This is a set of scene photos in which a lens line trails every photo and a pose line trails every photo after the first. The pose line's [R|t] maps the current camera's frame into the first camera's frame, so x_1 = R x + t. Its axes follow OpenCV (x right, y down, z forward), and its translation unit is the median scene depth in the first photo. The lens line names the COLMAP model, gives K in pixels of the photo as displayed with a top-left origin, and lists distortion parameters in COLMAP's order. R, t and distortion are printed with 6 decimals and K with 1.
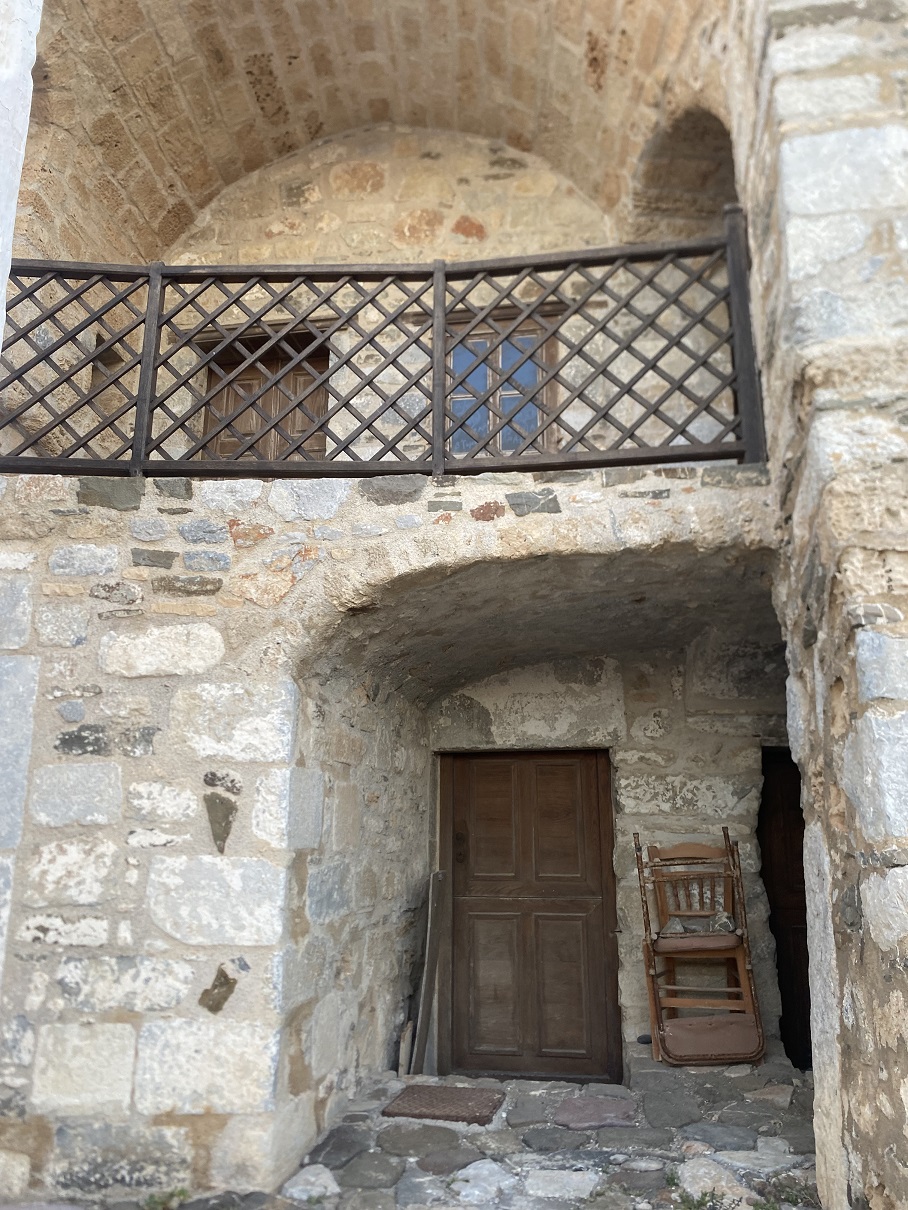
lens RADIAL K [[931.9, 0, 450.2], [0, 931.9, 601.2], [0, 0, 1]] dist [0.016729, -0.001301]
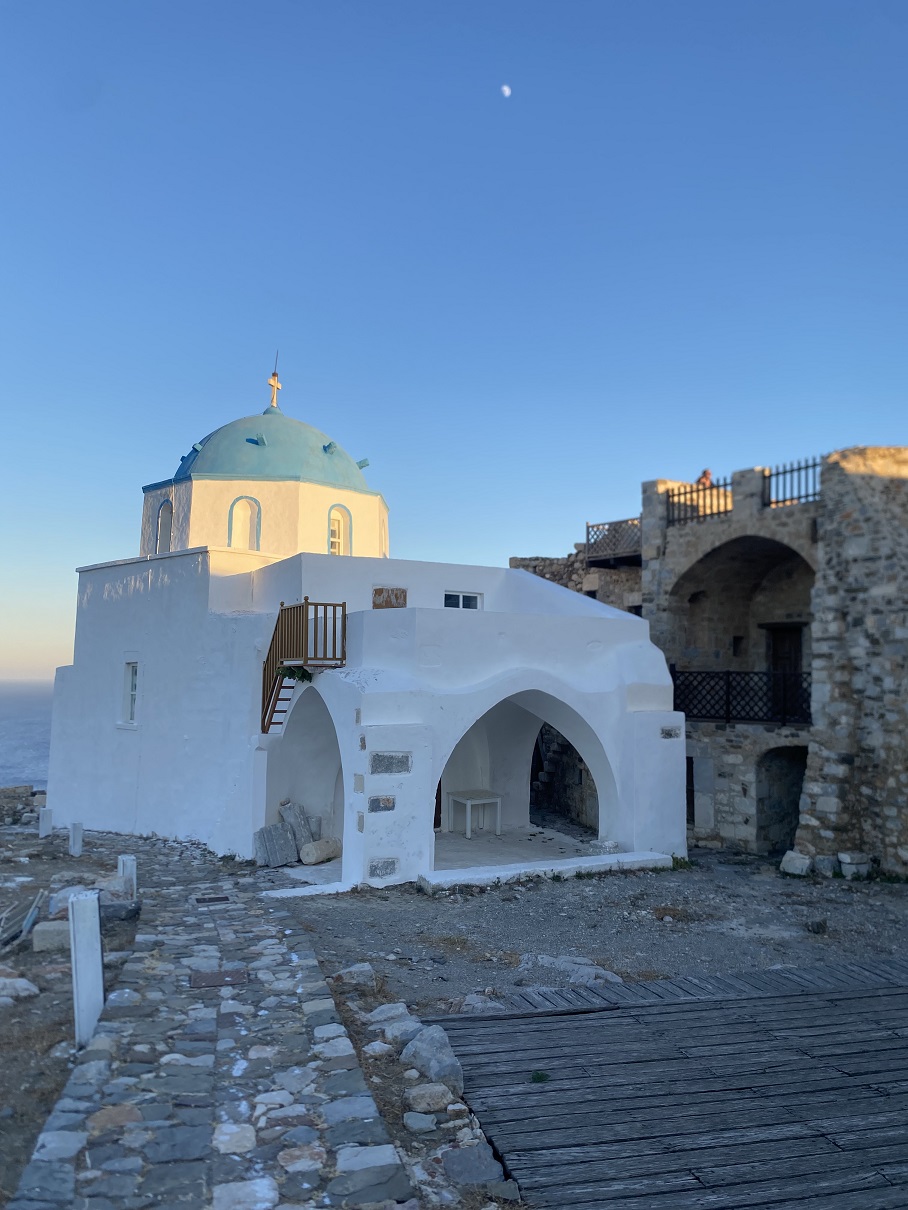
lens RADIAL K [[931.9, 0, 452.0], [0, 931.9, 606.0], [0, 0, 1]] dist [0.016729, -0.001301]
pose [[0.654486, -0.054558, -0.754103, 2.714735], [0.183470, 0.979042, 0.088402, -1.570953], [0.733476, -0.196213, 0.650779, -3.481495]]
